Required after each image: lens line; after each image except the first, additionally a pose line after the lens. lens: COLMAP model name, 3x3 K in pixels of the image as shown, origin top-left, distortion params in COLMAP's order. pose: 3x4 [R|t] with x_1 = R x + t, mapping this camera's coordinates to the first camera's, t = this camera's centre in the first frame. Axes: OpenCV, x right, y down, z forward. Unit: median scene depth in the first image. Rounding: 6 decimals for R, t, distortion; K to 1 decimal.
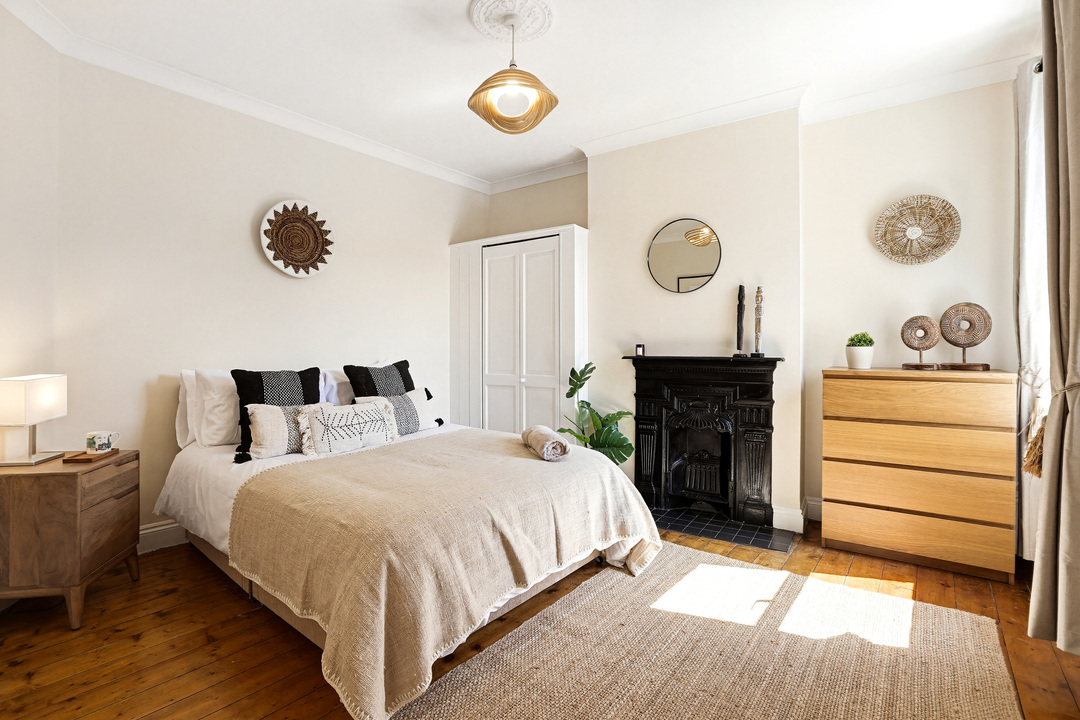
lens RADIAL K [[498.7, 0, 527.8], [0, 498.7, 346.5], [0, 0, 1]] dist [-0.045363, 0.026368]
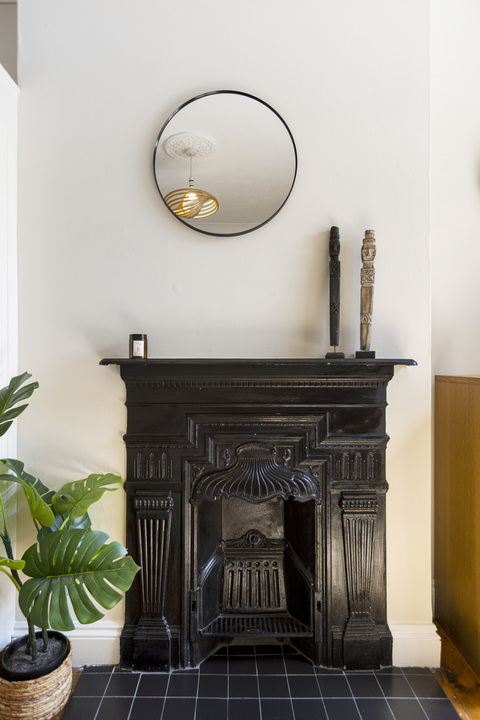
lens RADIAL K [[445.0, 0, 238.2], [0, 445.0, 363.3], [0, 0, 1]] dist [0.001687, -0.000509]
pose [[0.824819, 0.005238, 0.565372, 0.062863], [-0.003337, 0.999985, -0.004396, 0.026544], [-0.565387, 0.001739, 0.824824, 0.609724]]
